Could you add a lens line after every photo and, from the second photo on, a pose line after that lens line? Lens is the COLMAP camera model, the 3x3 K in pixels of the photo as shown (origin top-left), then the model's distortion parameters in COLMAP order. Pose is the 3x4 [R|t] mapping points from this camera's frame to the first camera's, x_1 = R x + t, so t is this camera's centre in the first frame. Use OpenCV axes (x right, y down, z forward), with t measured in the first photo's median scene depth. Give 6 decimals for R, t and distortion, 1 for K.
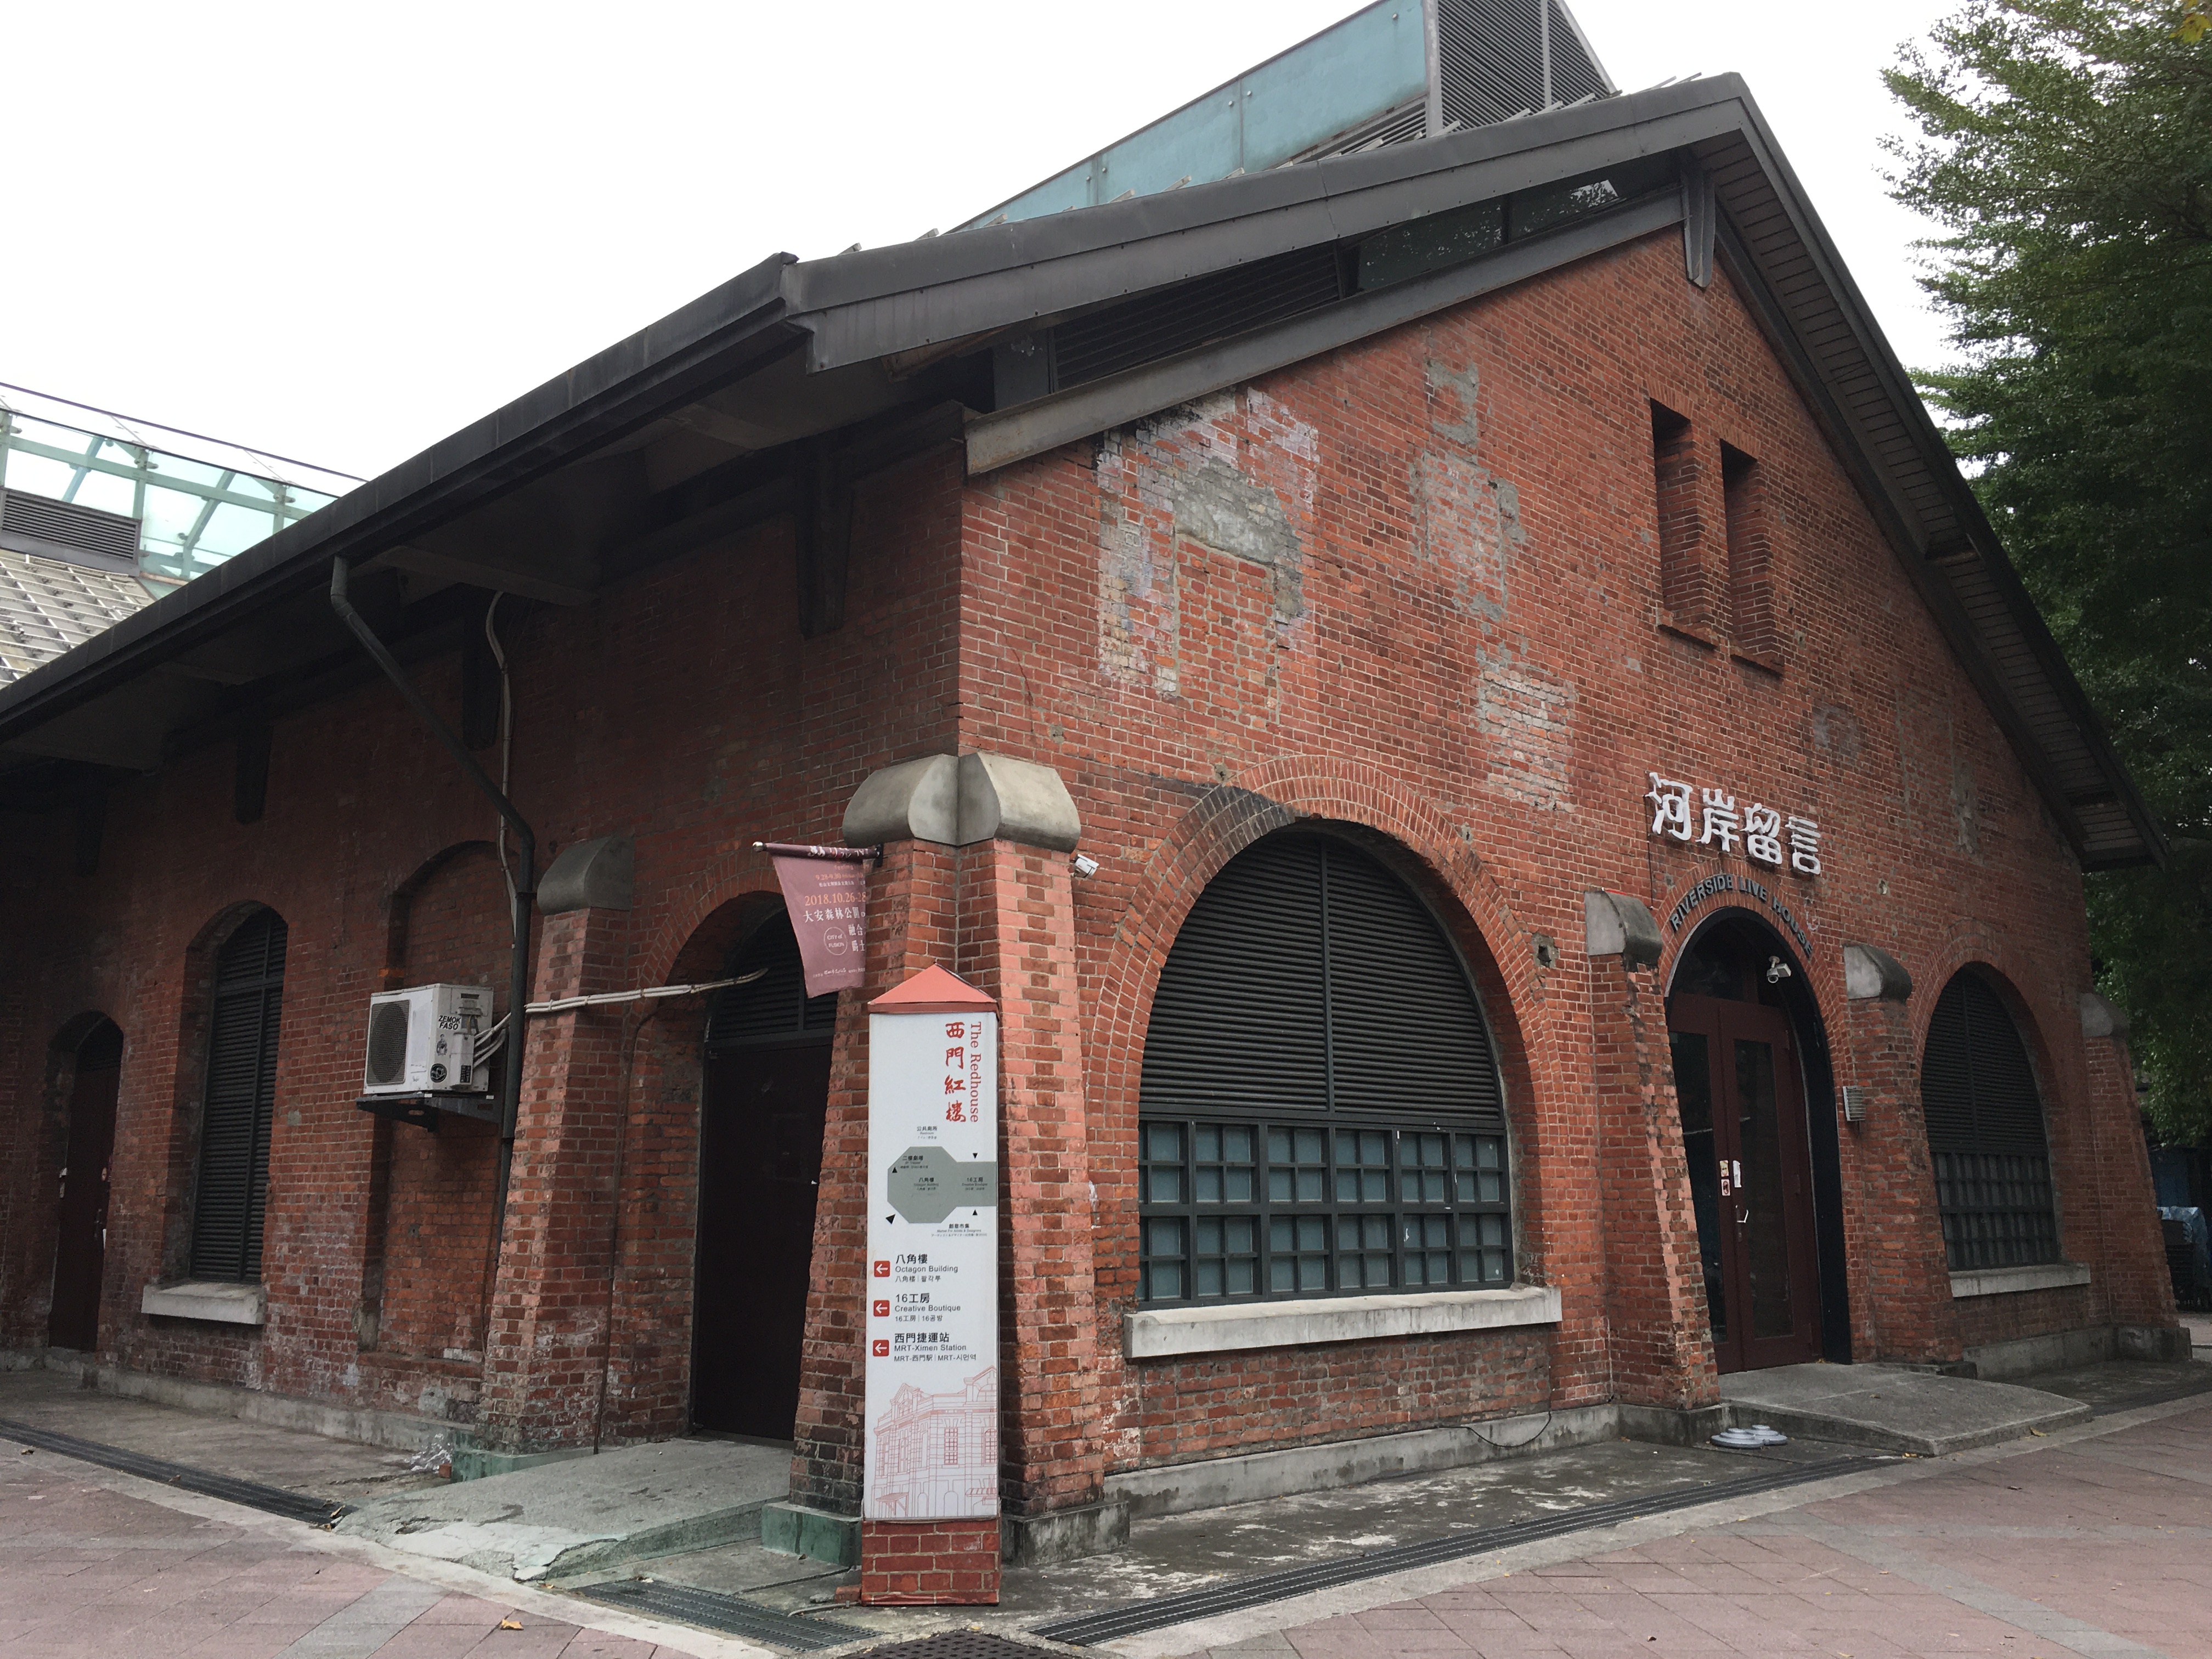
lens RADIAL K [[1864.9, 0, 1105.4], [0, 1864.9, 823.4], [0, 0, 1]] dist [0.049748, 0.000246]
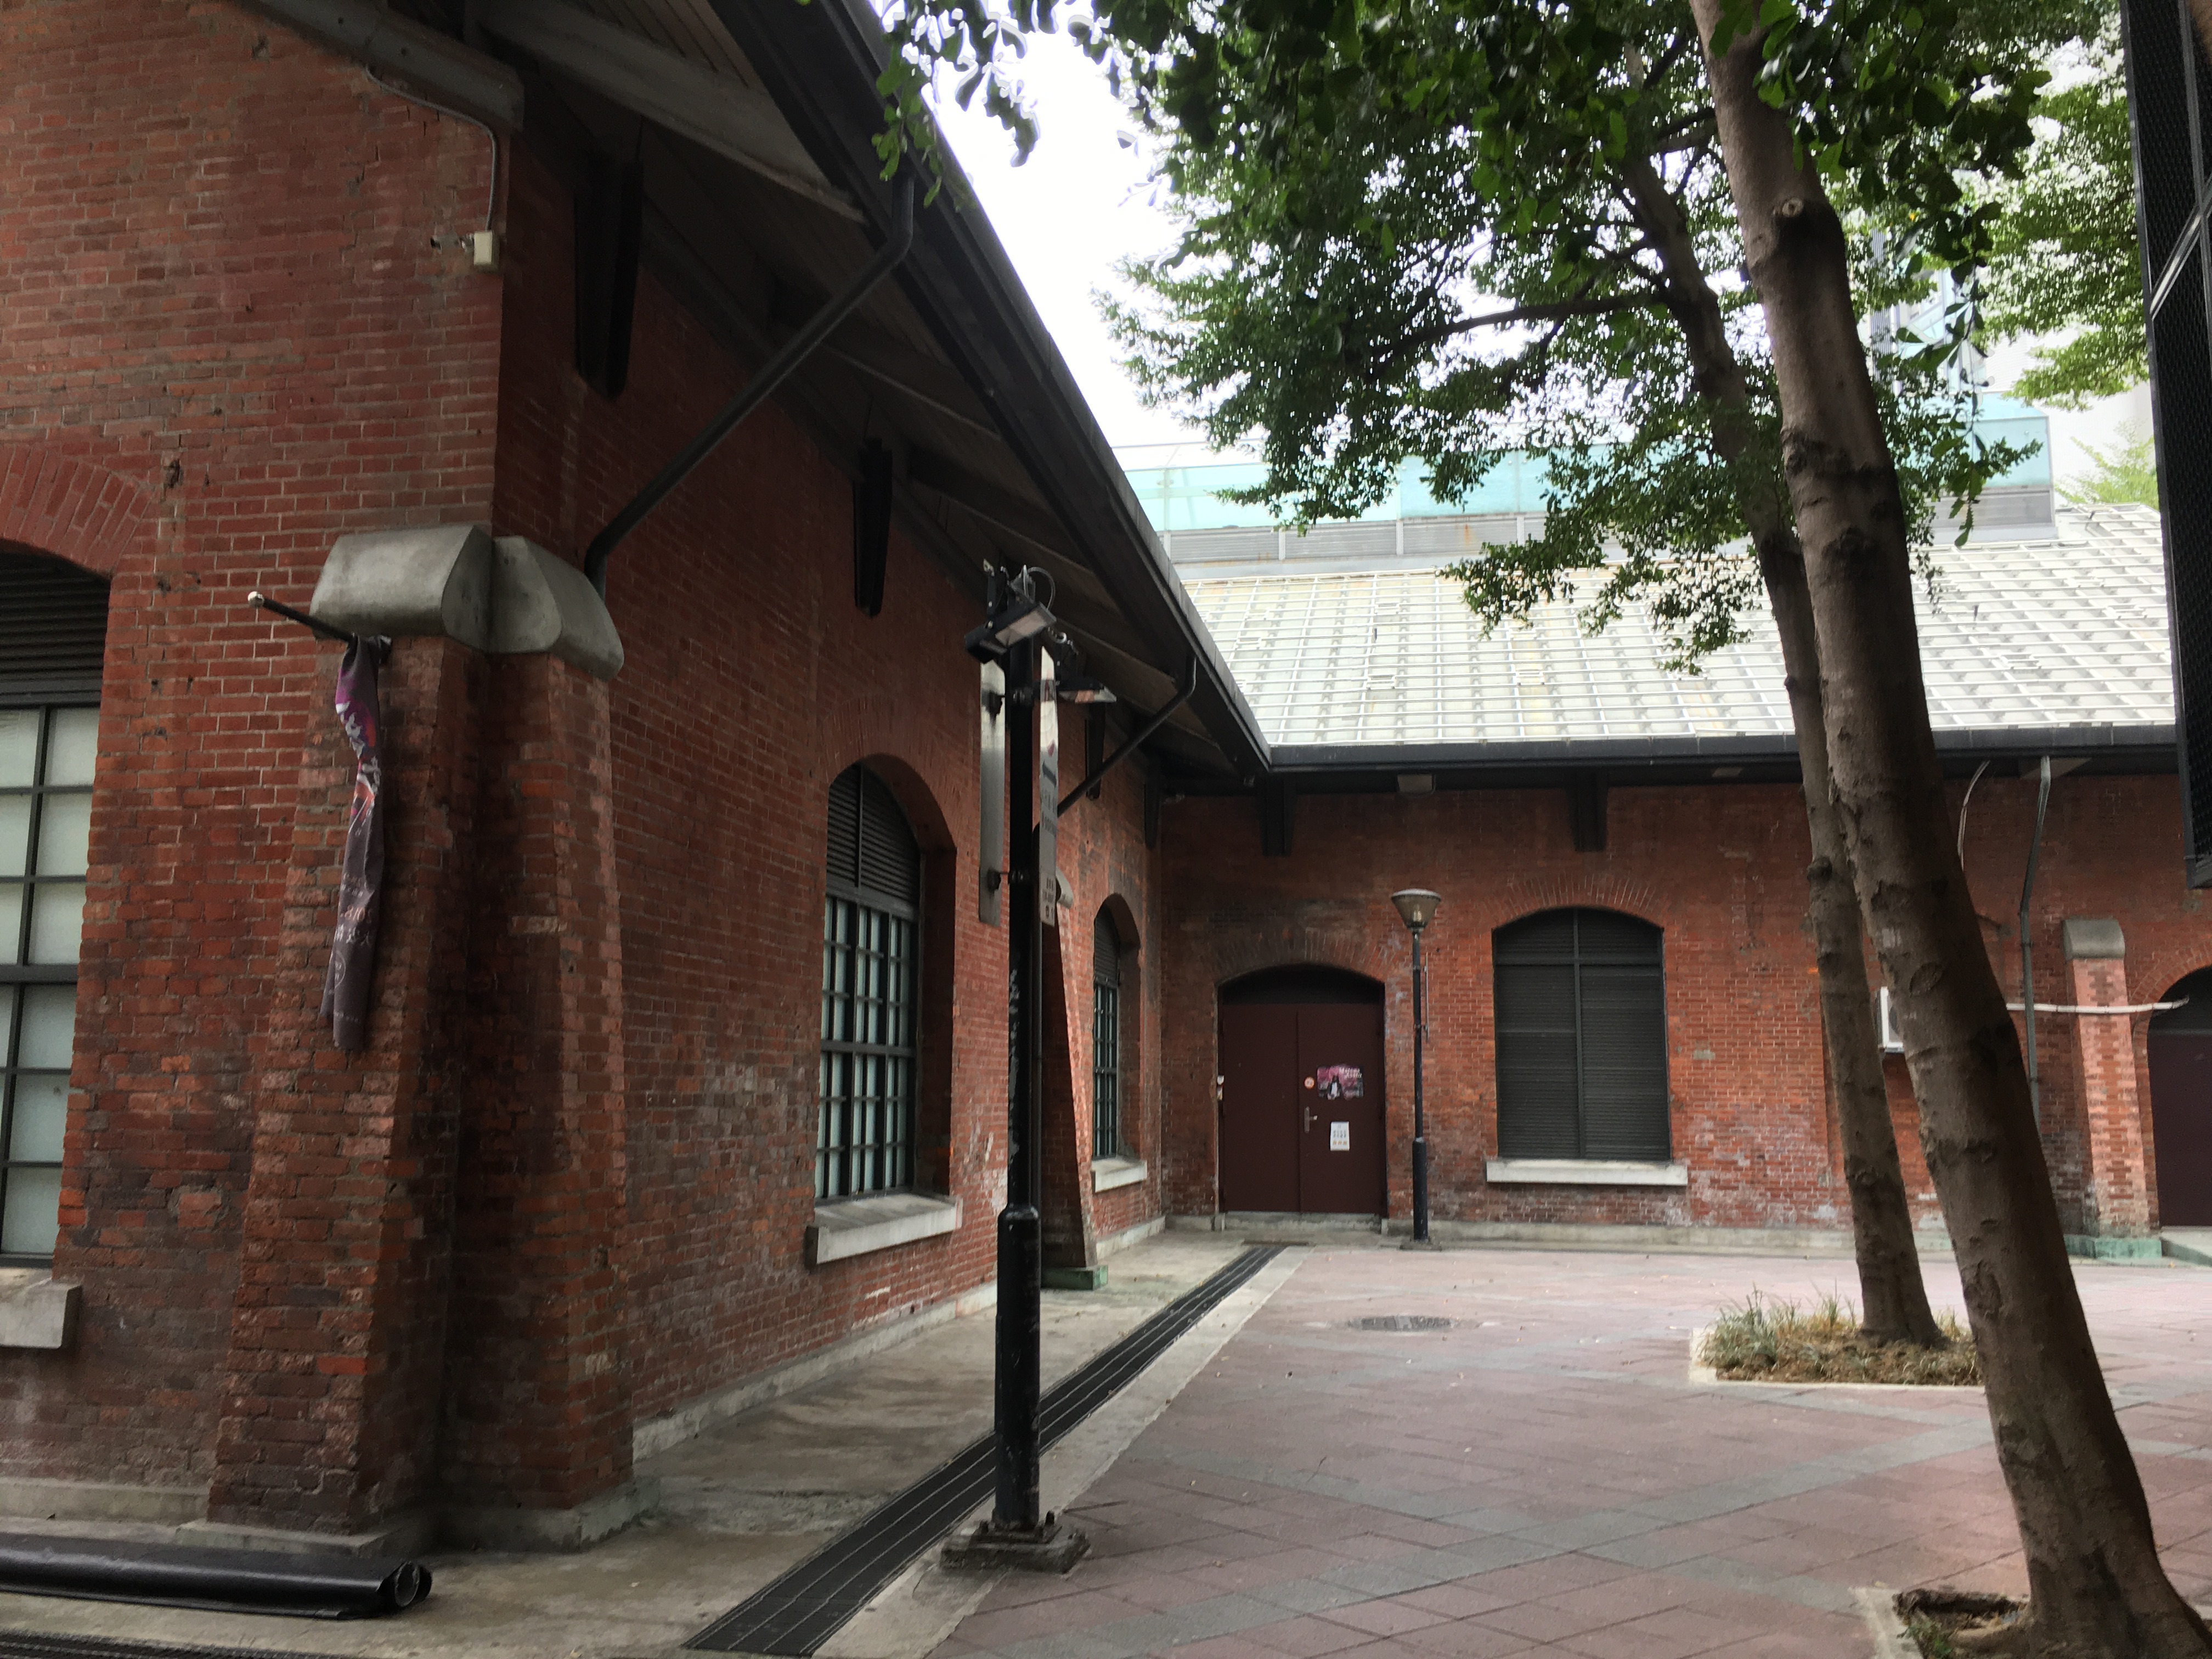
lens RADIAL K [[1864.9, 0, 1102.9], [0, 1864.9, 831.8], [0, 0, 1]] dist [0.049748, 0.000246]
pose [[0.833477, 0.086207, 0.545789, -2.220997], [-0.114789, 0.993219, 0.018417, 0.000442], [-0.540500, -0.078000, 0.837721, -0.035005]]
